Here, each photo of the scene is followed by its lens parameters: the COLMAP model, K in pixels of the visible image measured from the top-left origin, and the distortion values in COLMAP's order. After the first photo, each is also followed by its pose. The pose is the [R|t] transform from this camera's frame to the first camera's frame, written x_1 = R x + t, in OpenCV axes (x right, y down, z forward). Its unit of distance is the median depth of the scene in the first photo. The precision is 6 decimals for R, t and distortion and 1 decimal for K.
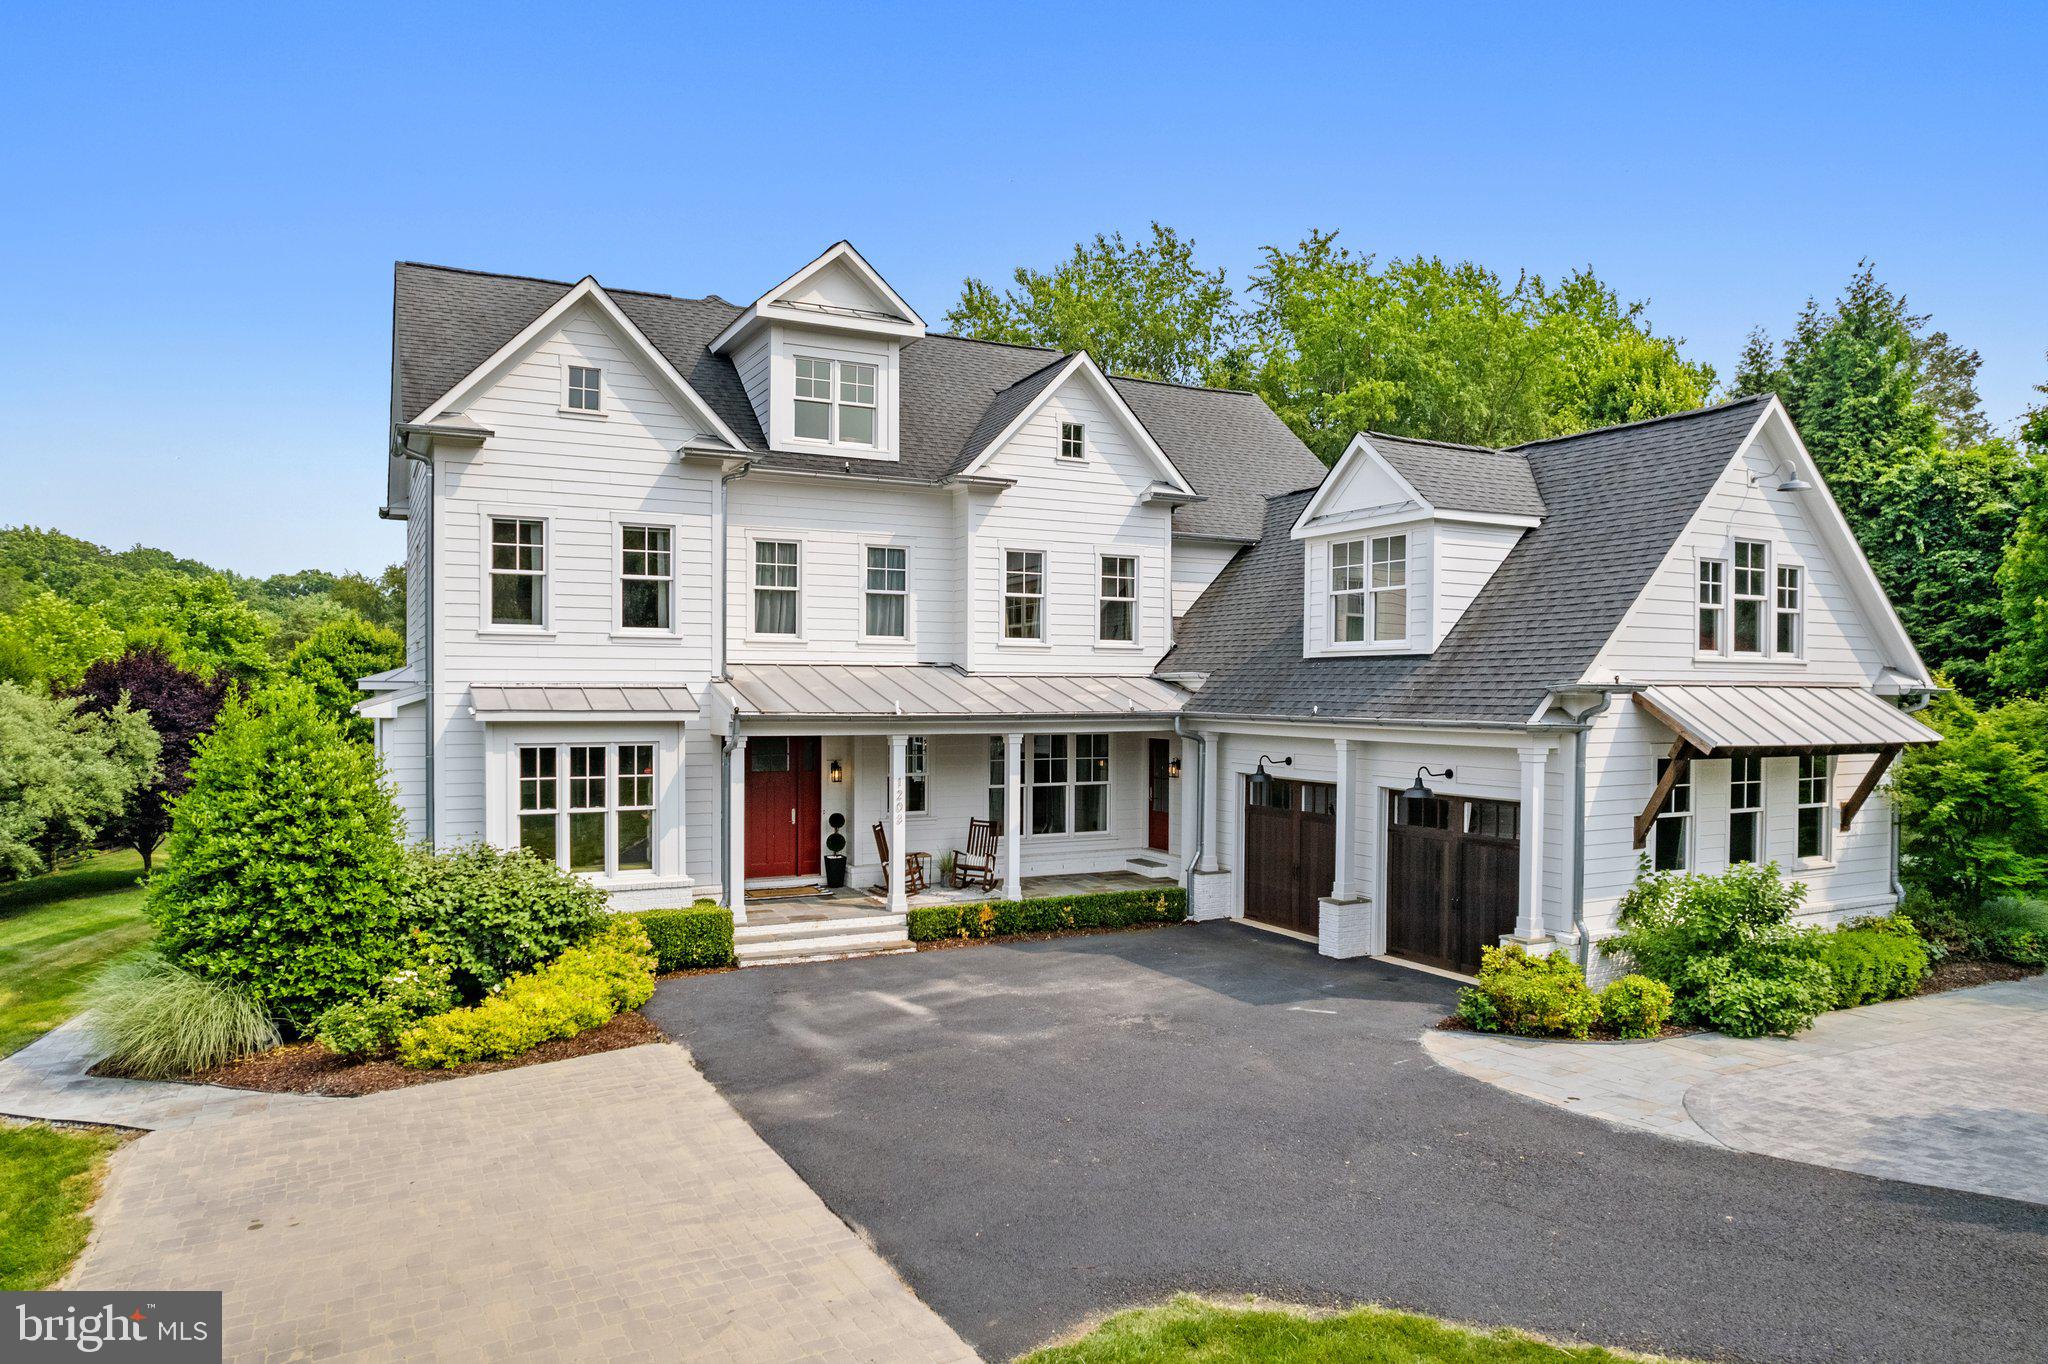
lens RADIAL K [[1332.5, 0, 1033.3], [0, 1332.5, 687.2], [0, 0, 1]] dist [-0.047104, 0.000822]
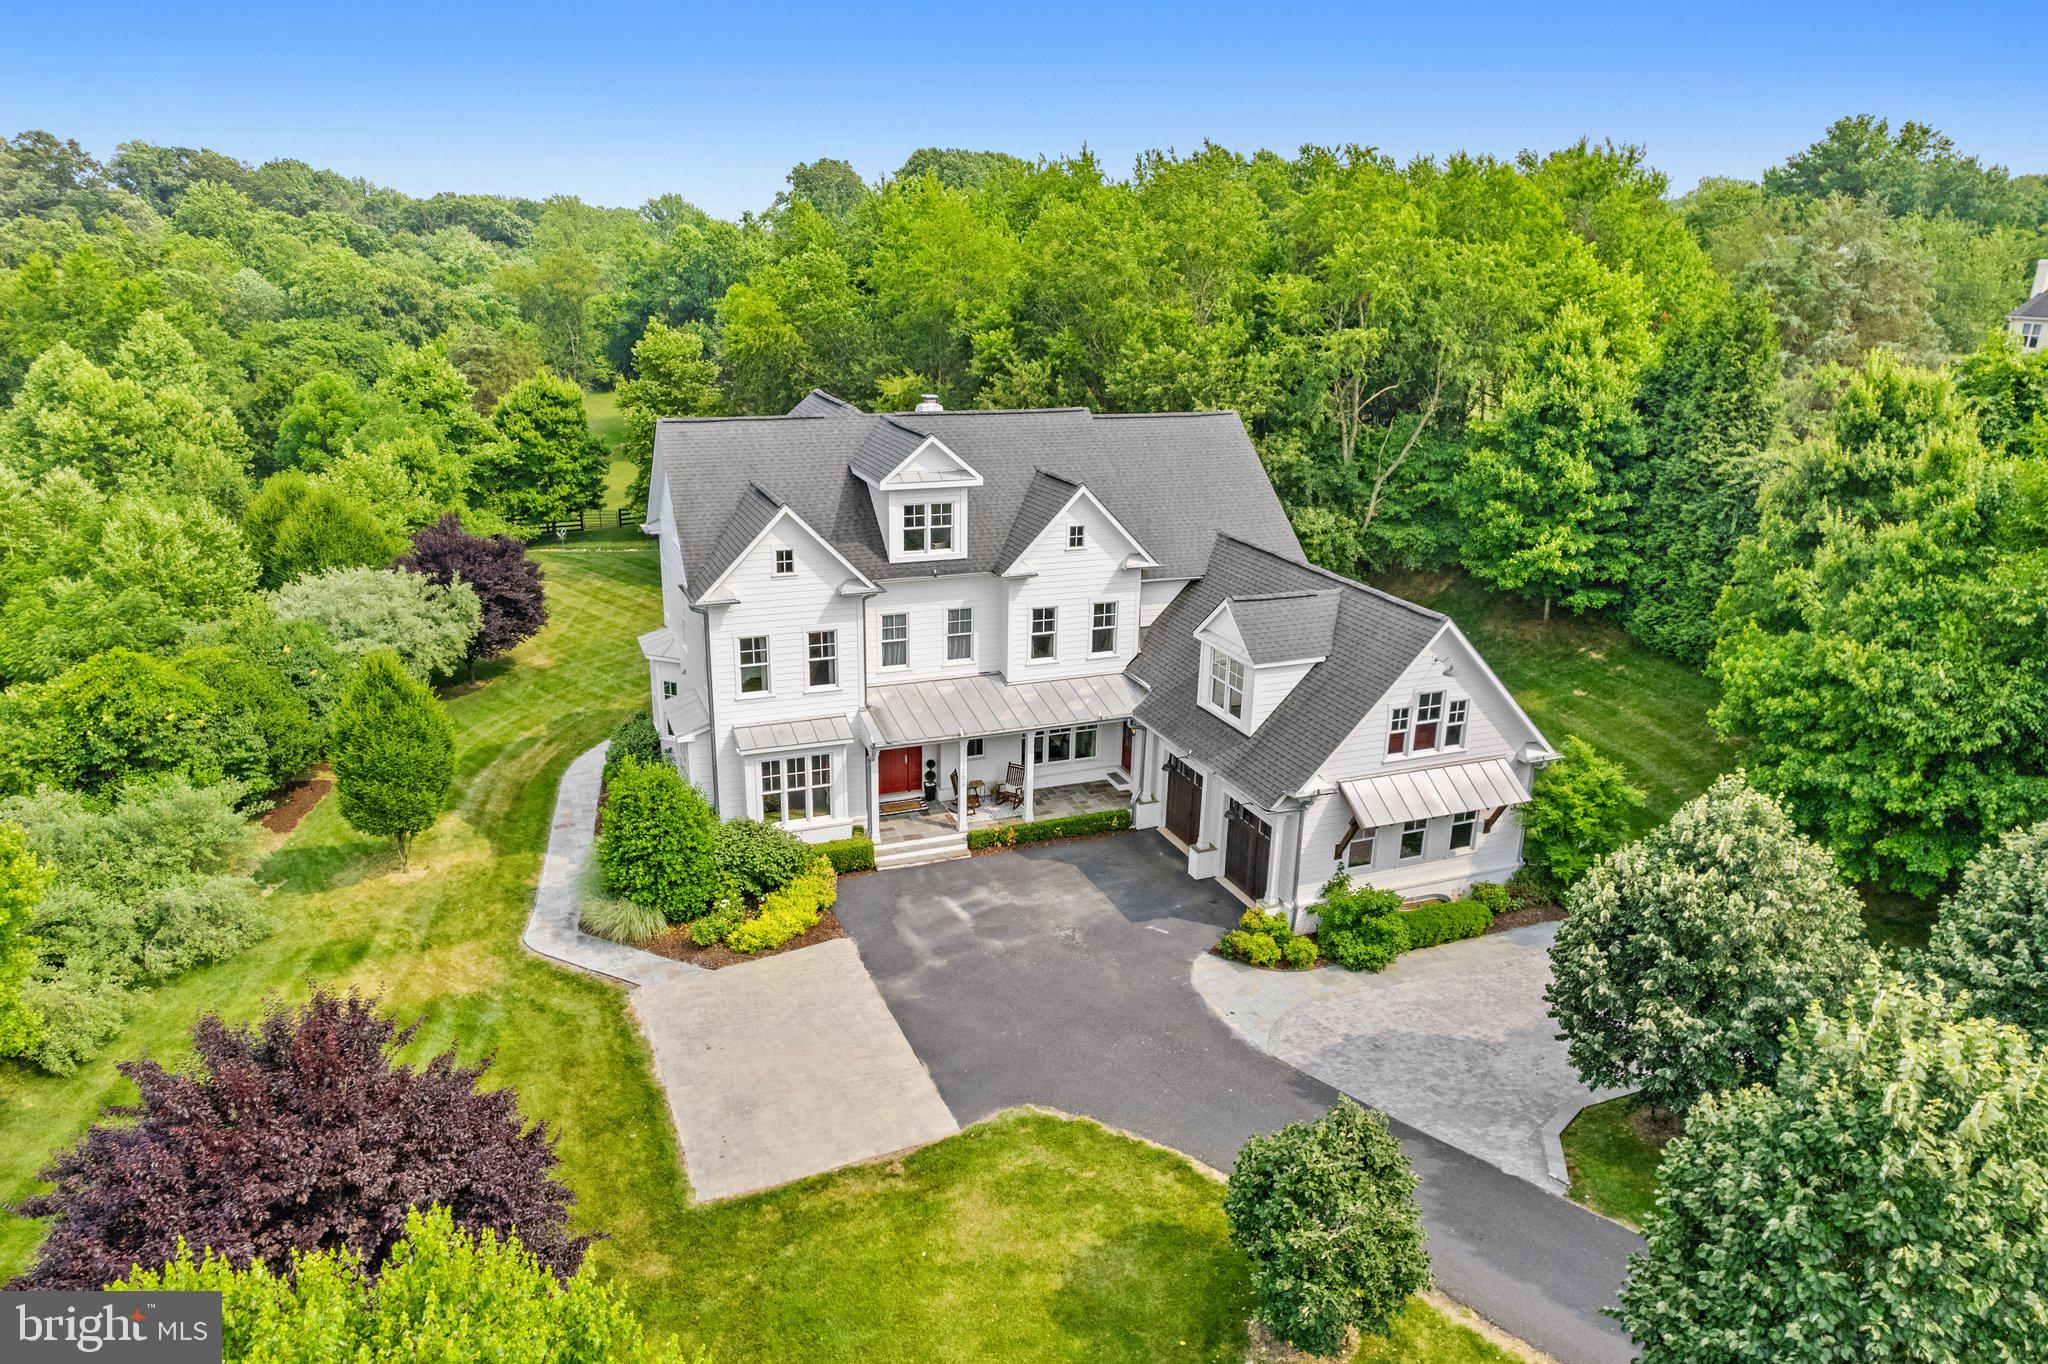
lens RADIAL K [[1332.5, 0, 1033.3], [0, 1332.5, 687.2], [0, 0, 1]] dist [-0.047104, 0.000822]
pose [[0.995206, 0.045017, -0.086820, 0.154590], [-0.017109, 0.954211, 0.298644, -0.607572], [0.096289, -0.295727, 0.950407, -0.714379]]
